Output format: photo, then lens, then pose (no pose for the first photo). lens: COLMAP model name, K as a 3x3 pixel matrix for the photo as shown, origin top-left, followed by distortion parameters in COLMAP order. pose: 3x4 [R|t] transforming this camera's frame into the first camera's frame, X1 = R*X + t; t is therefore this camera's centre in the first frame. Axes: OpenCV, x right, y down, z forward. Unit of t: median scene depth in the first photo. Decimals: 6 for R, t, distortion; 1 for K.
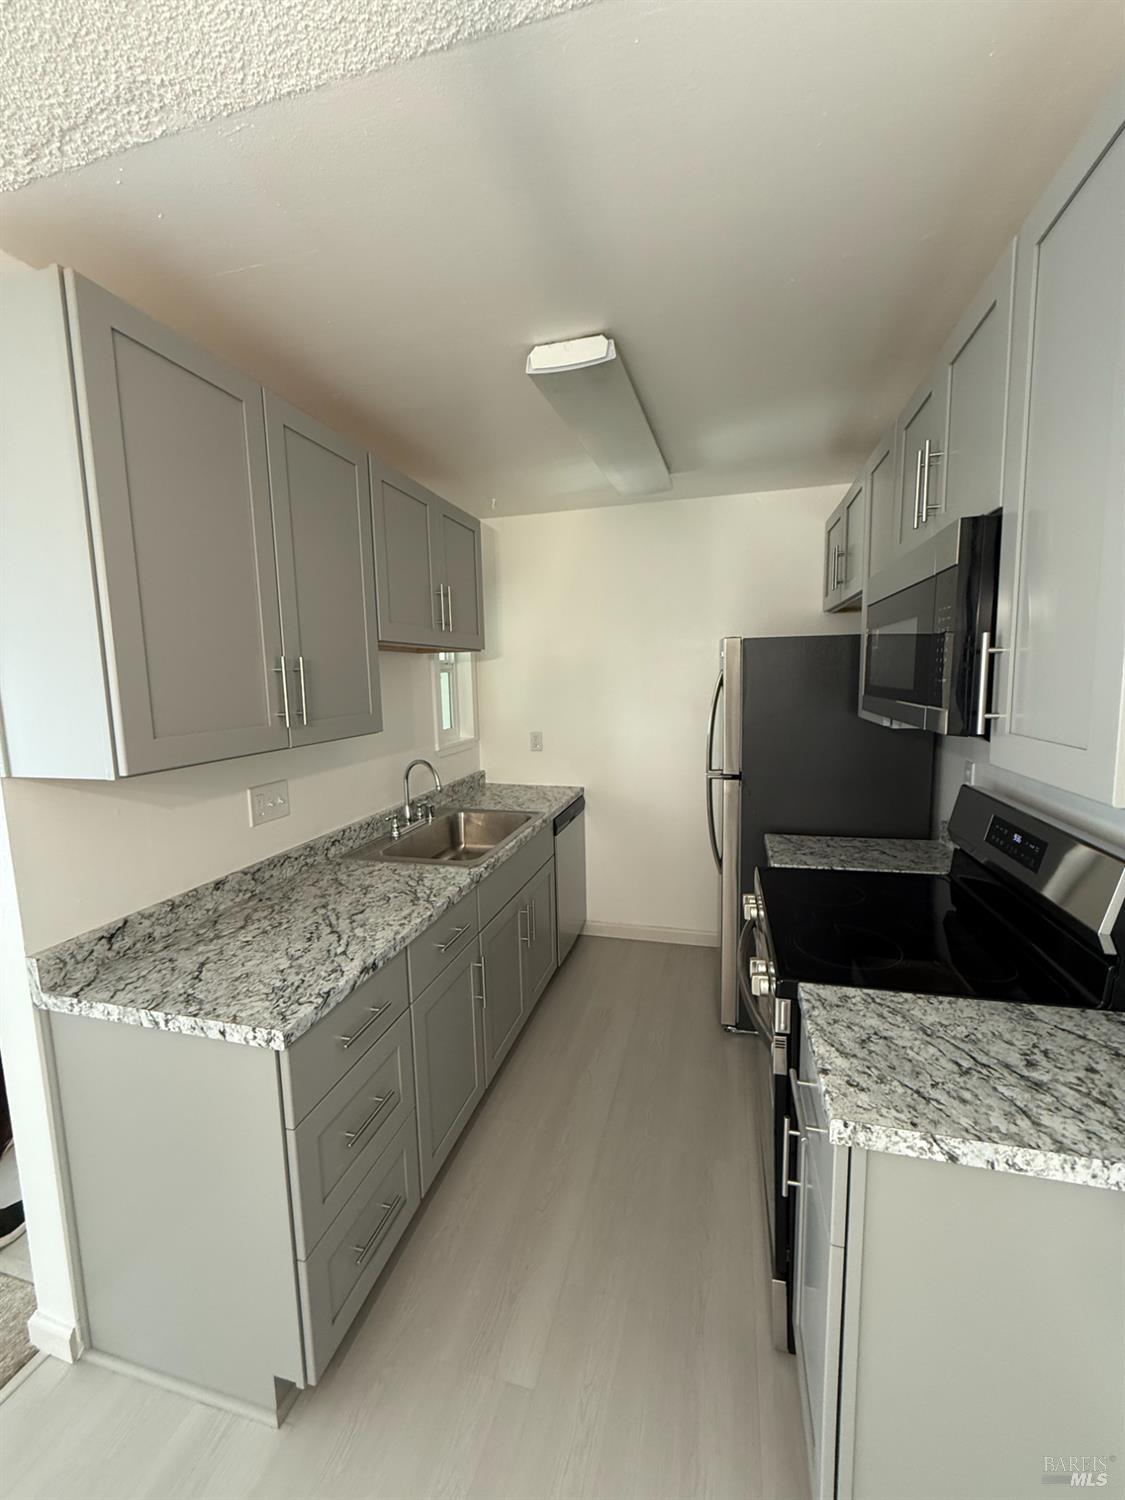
lens RADIAL K [[597.3, 0, 563.0], [0, 597.3, 744.7], [0, 0, 1]] dist [-0.001751, 0.000509]
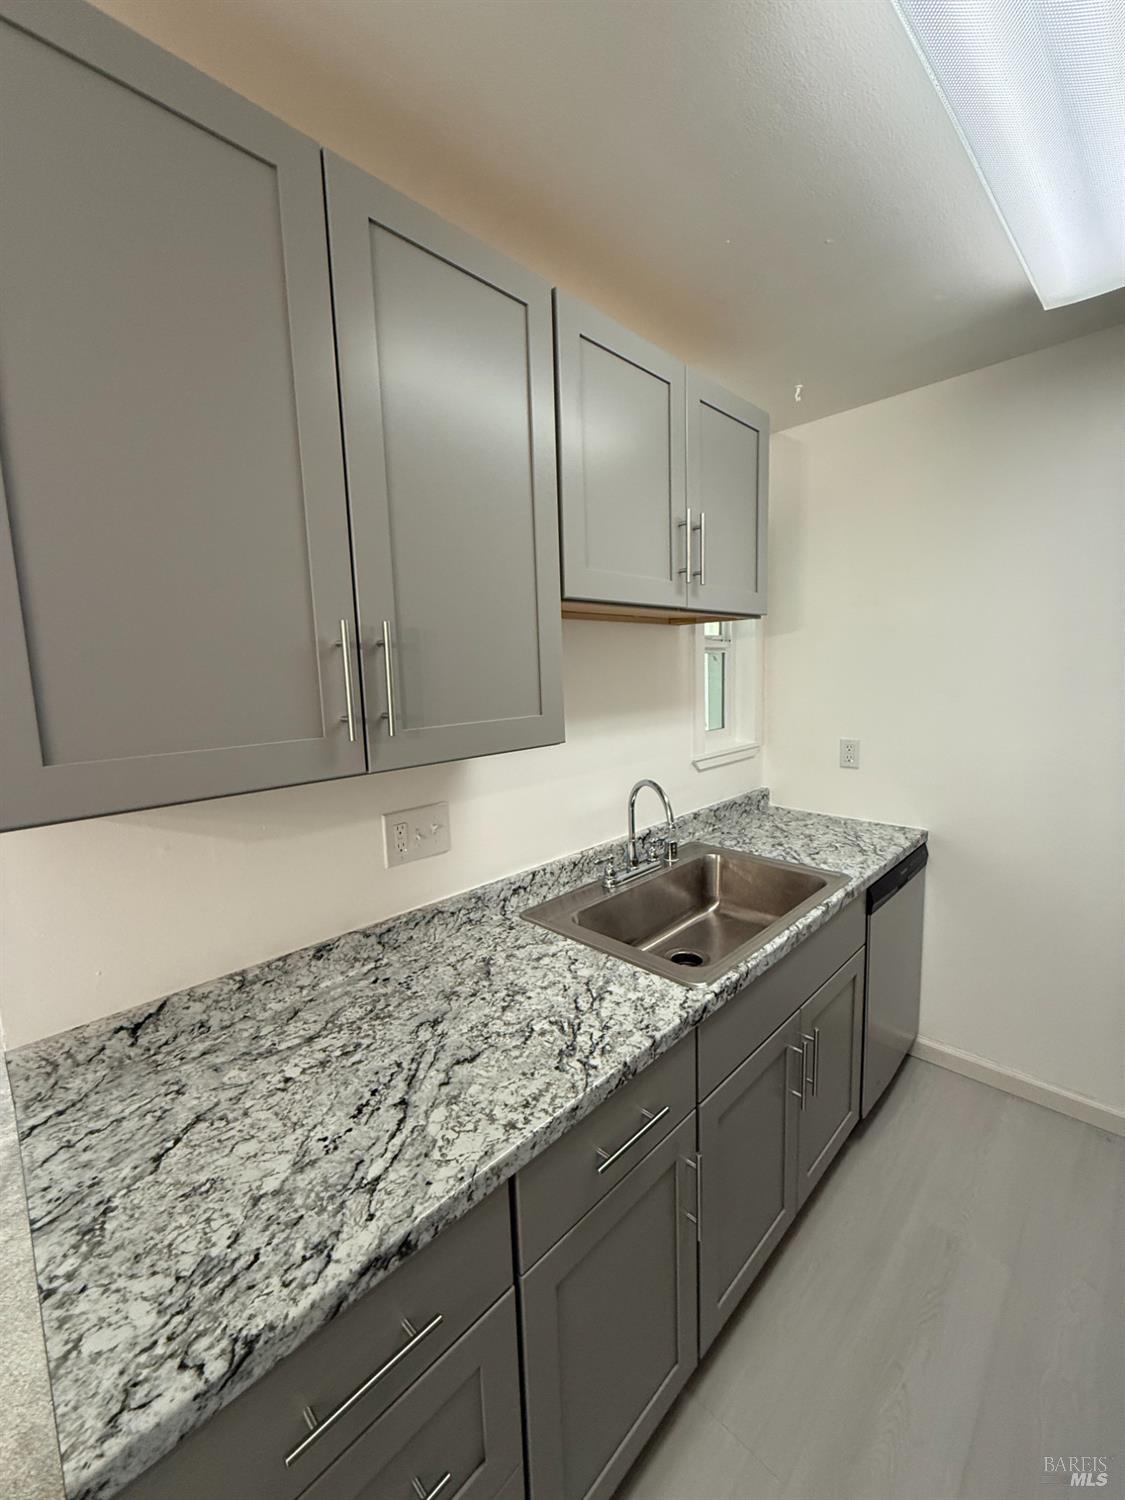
lens RADIAL K [[597.3, 0, 563.0], [0, 597.3, 744.7], [0, 0, 1]] dist [-0.001751, 0.000509]
pose [[0.869149, 0.057424, -0.491206, 0.009160], [-0.045590, 0.998310, 0.036040, -0.054123], [0.492445, -0.008930, 0.870298, 0.565846]]
